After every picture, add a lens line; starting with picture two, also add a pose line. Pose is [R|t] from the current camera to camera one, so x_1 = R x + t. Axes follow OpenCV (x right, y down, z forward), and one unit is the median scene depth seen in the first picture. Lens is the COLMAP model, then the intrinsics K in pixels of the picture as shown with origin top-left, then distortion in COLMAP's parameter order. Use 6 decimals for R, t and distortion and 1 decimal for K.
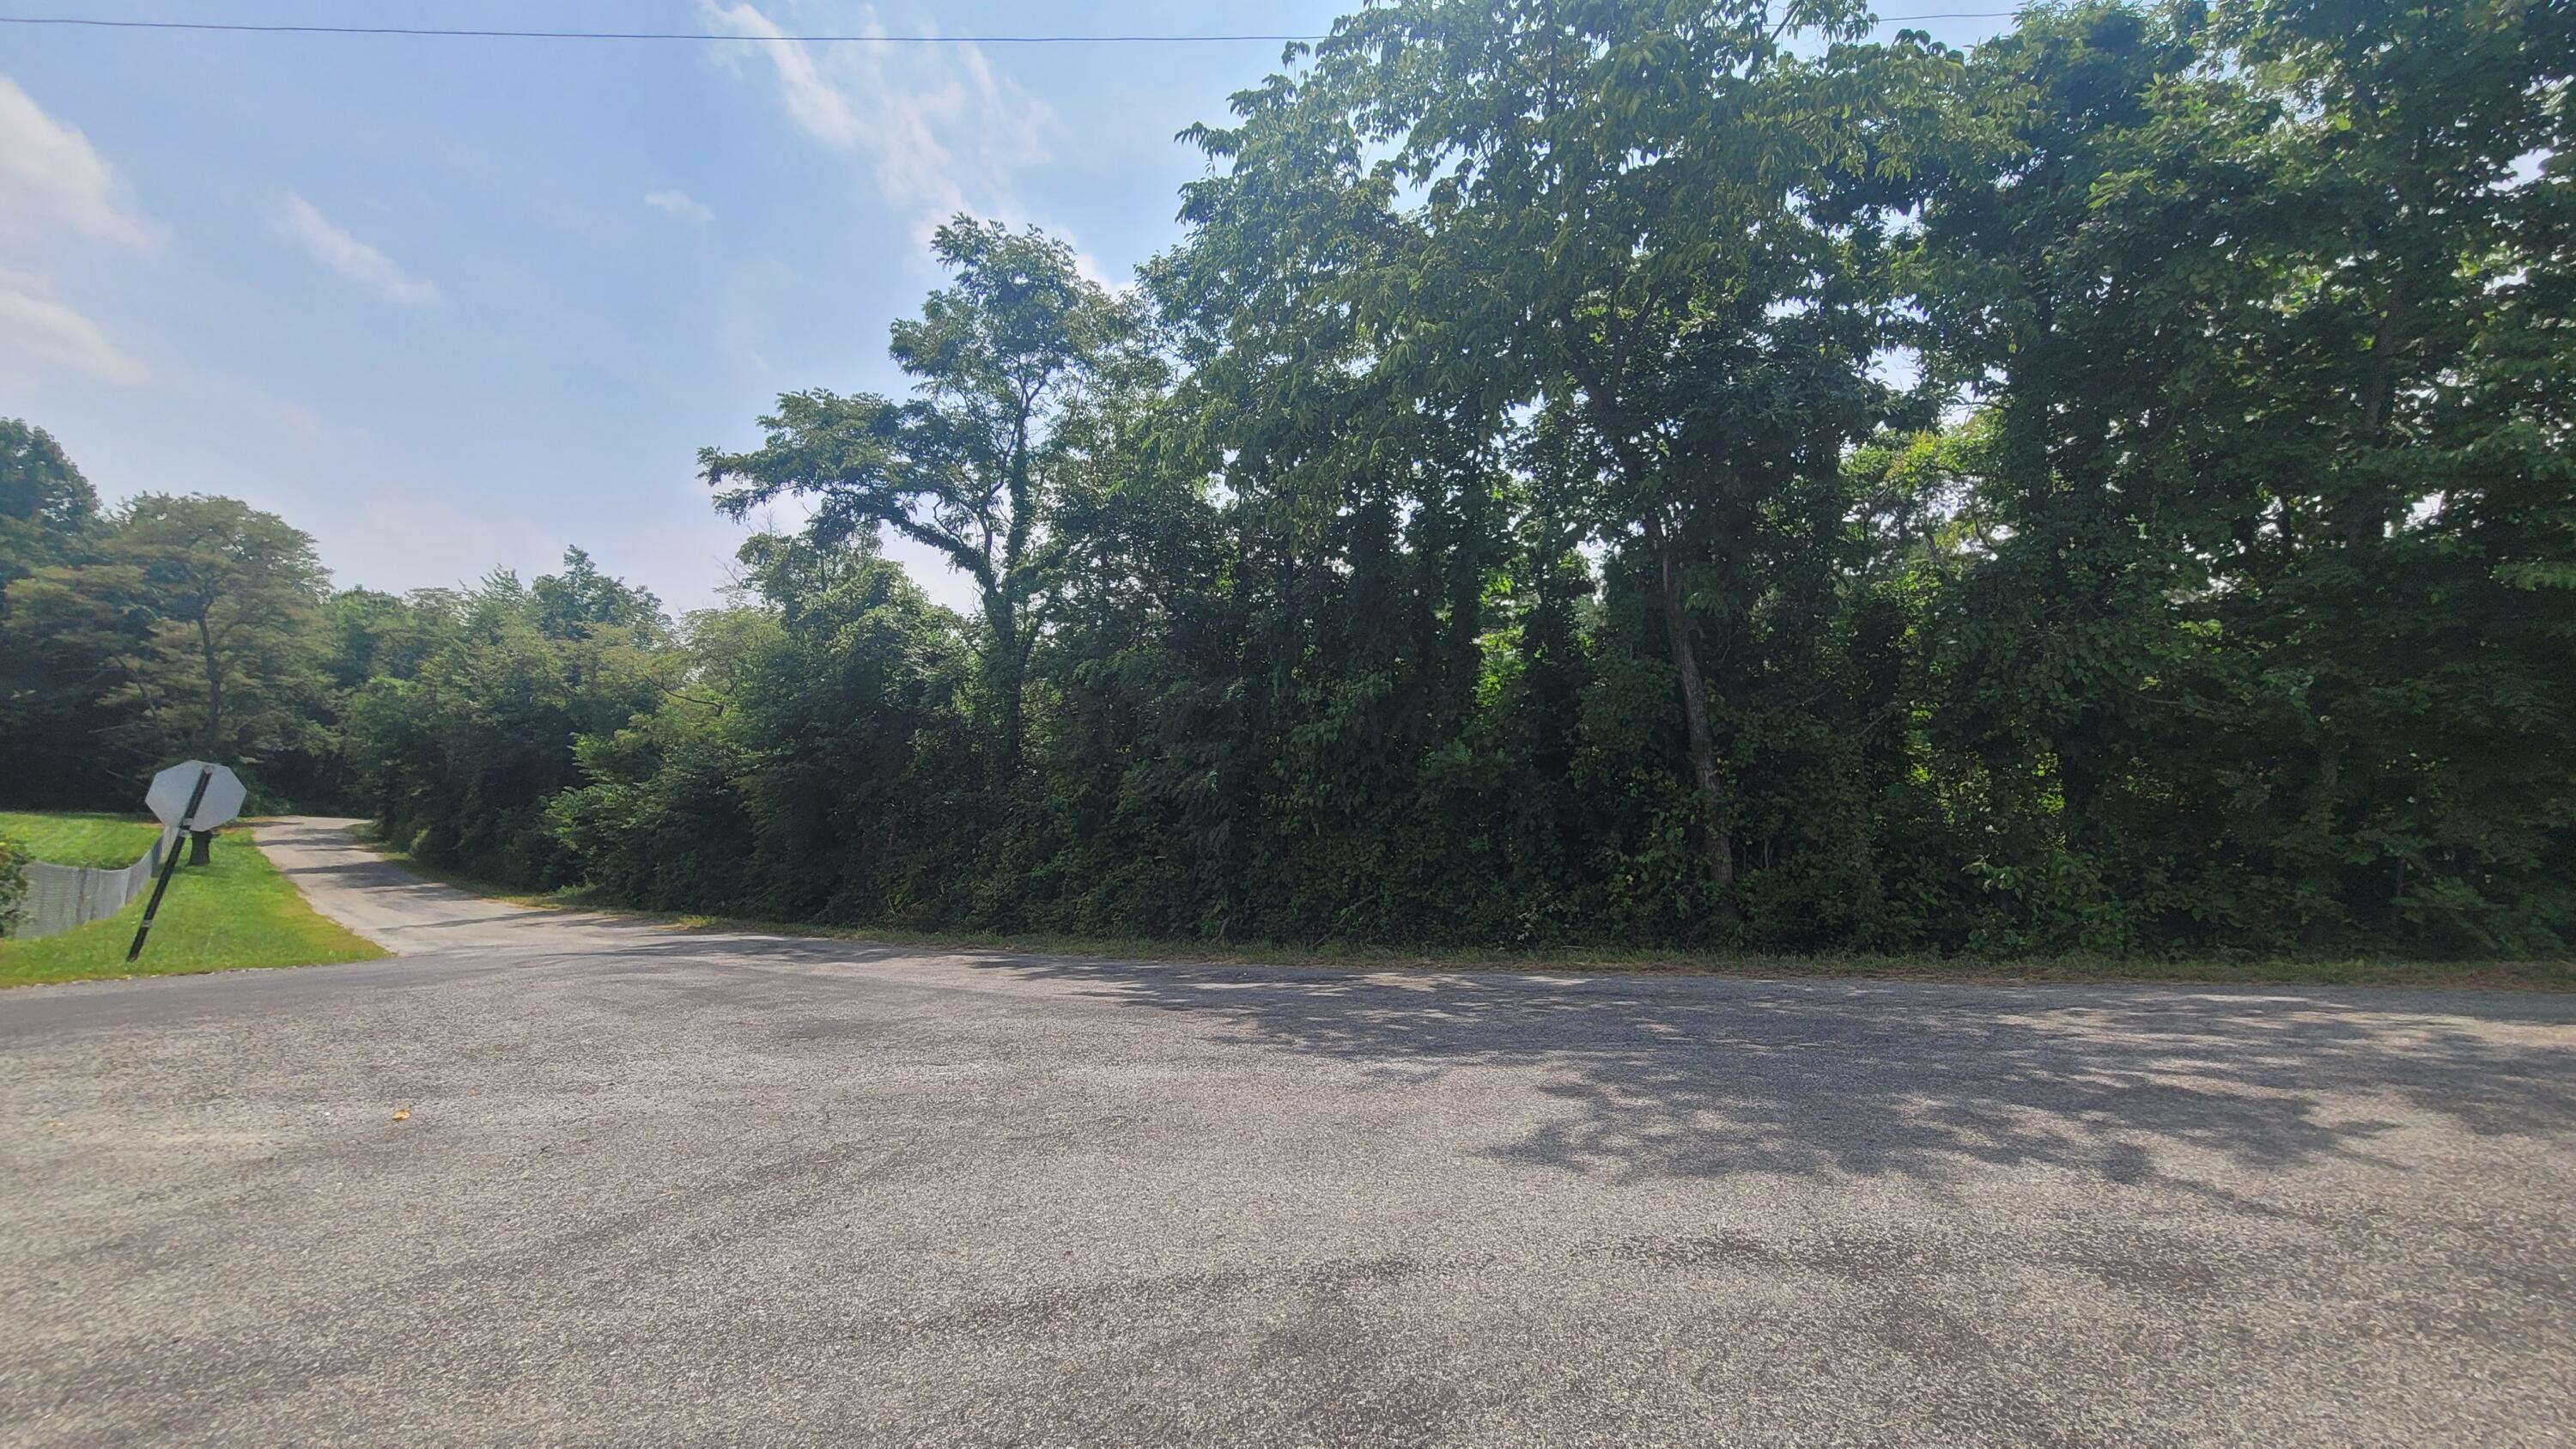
lens RADIAL K [[1005.7, 0, 1288.0], [0, 1005.7, 724.5], [0, 0, 1]] dist [0.000173, 0.001992]
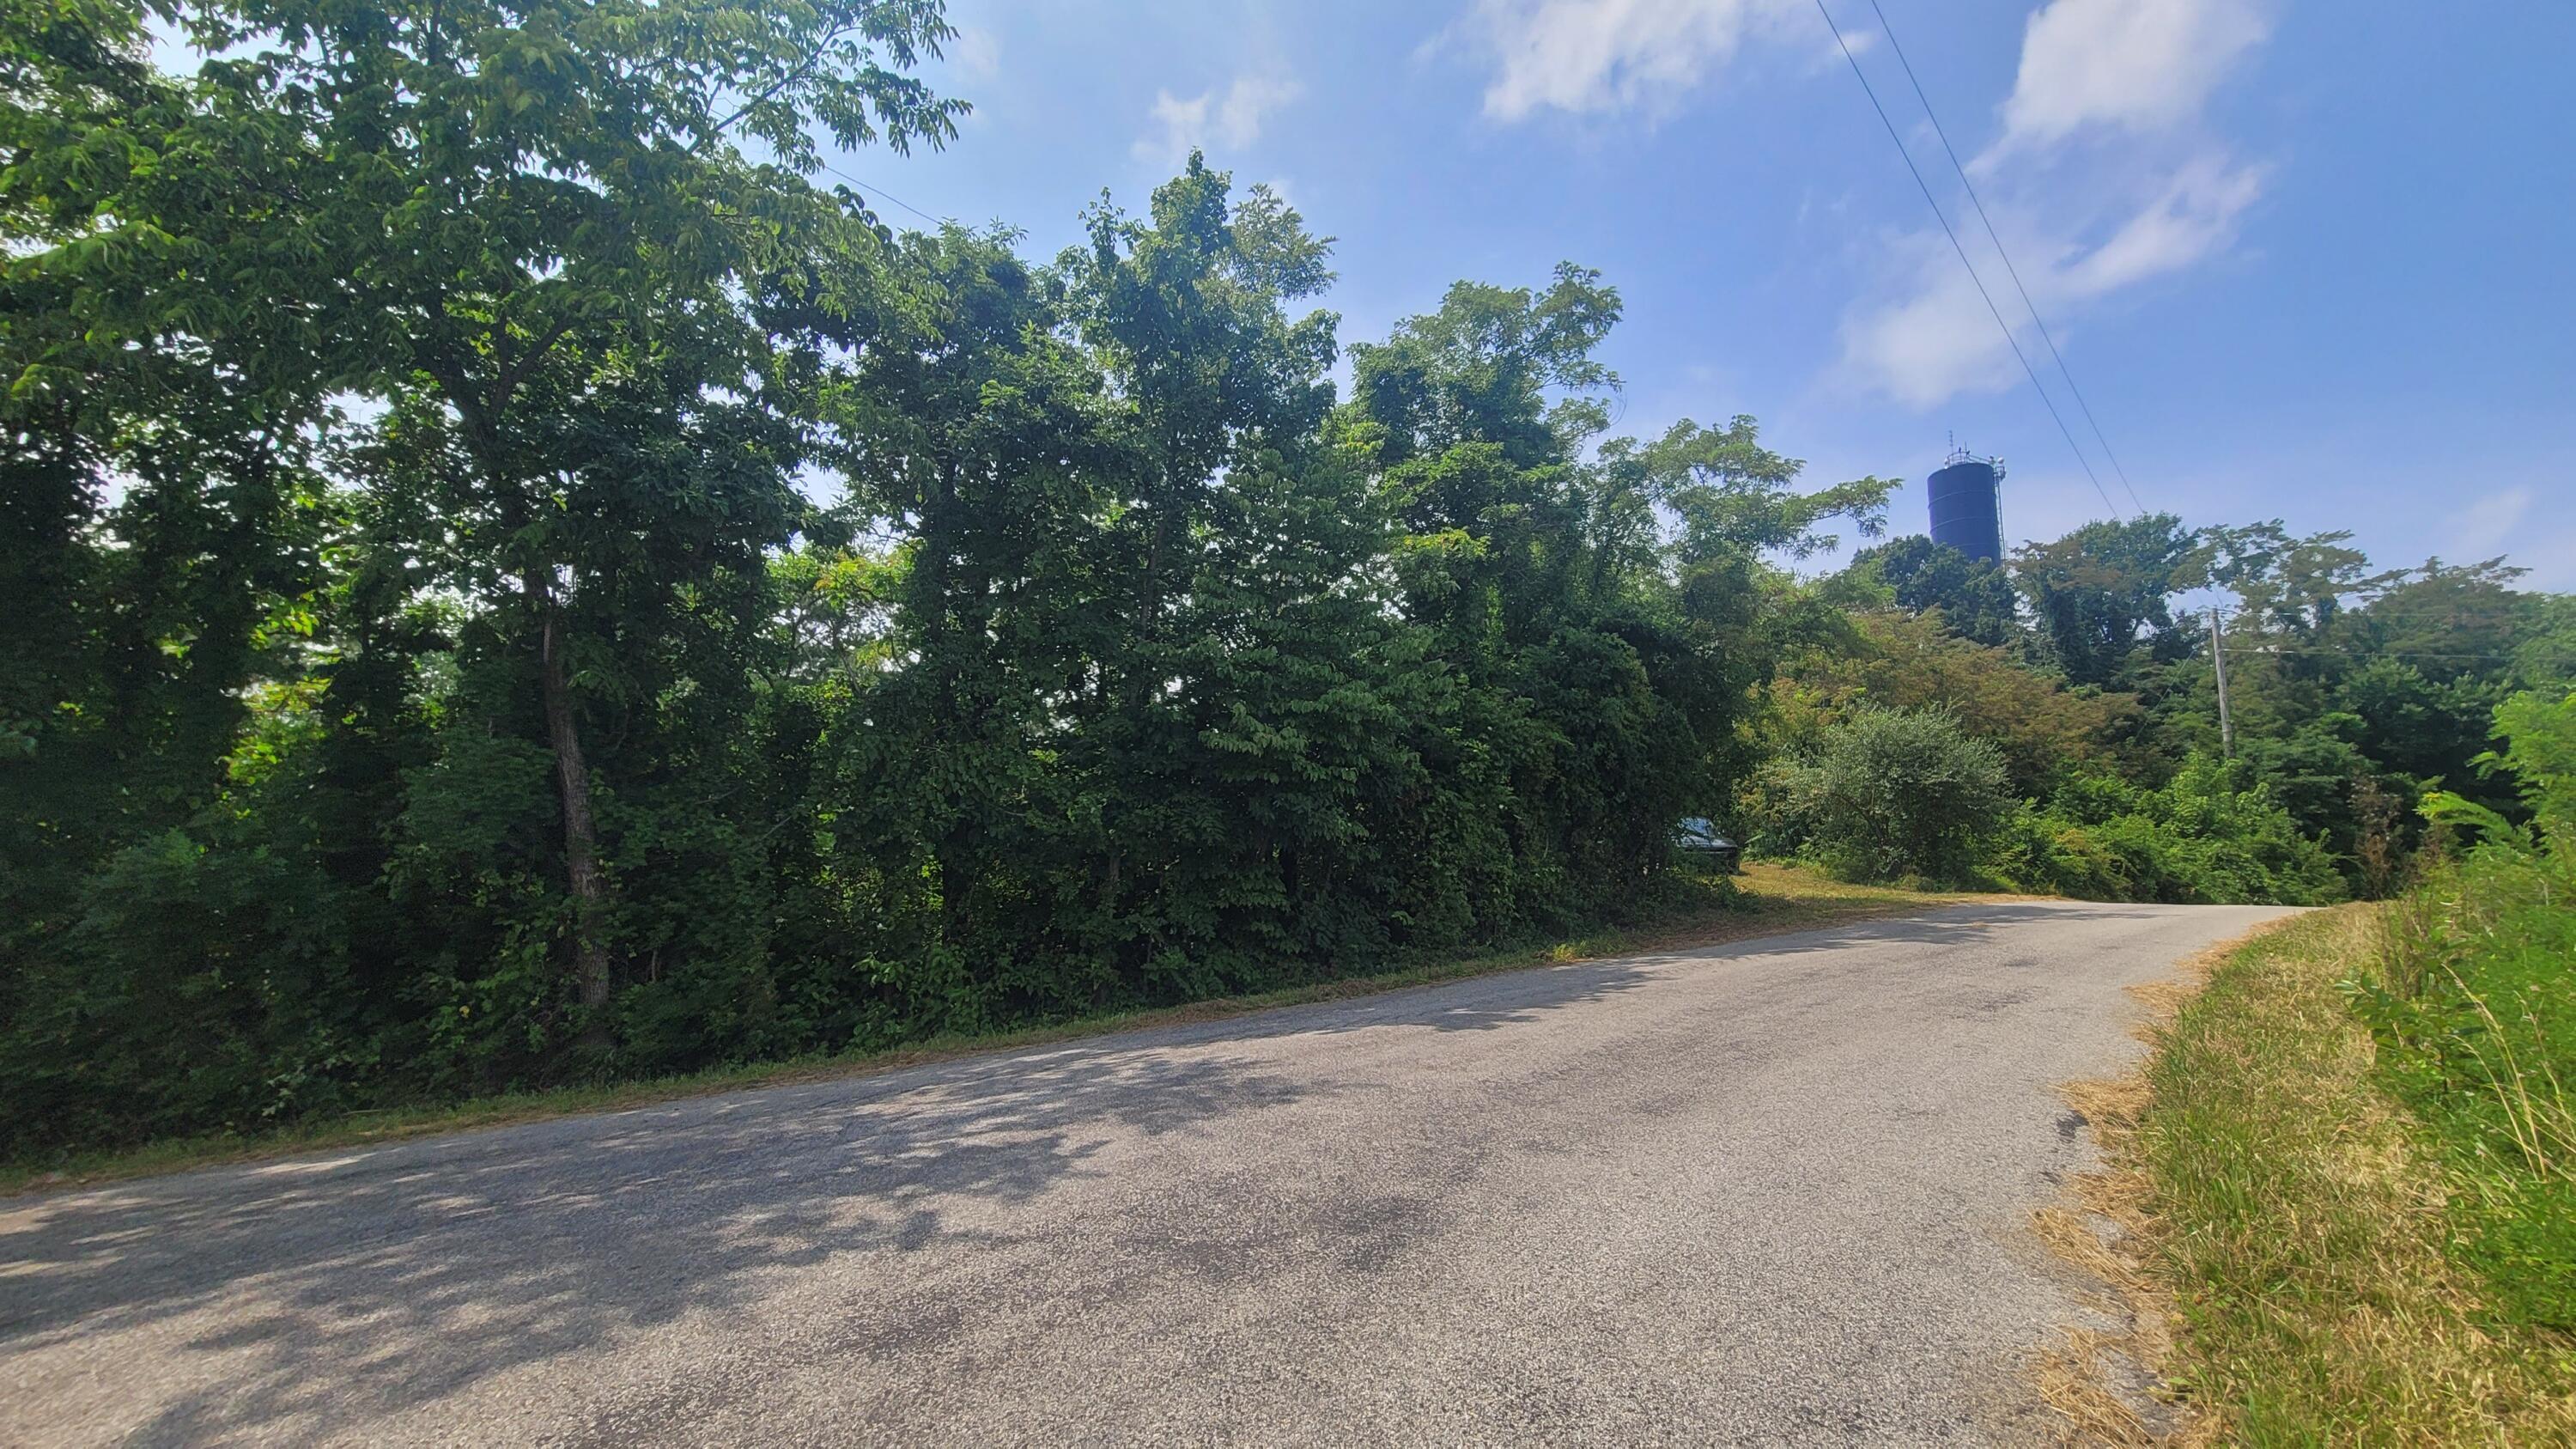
lens RADIAL K [[1007.9, 0, 1288.0], [0, 1007.9, 724.5], [0, 0, 1]] dist [0.000468, 0.000303]
pose [[0.629380, 0.106335, 0.769788, 0.127207], [-0.031014, 0.993242, -0.111845, -0.004128], [-0.776479, 0.046519, 0.628424, -0.028552]]
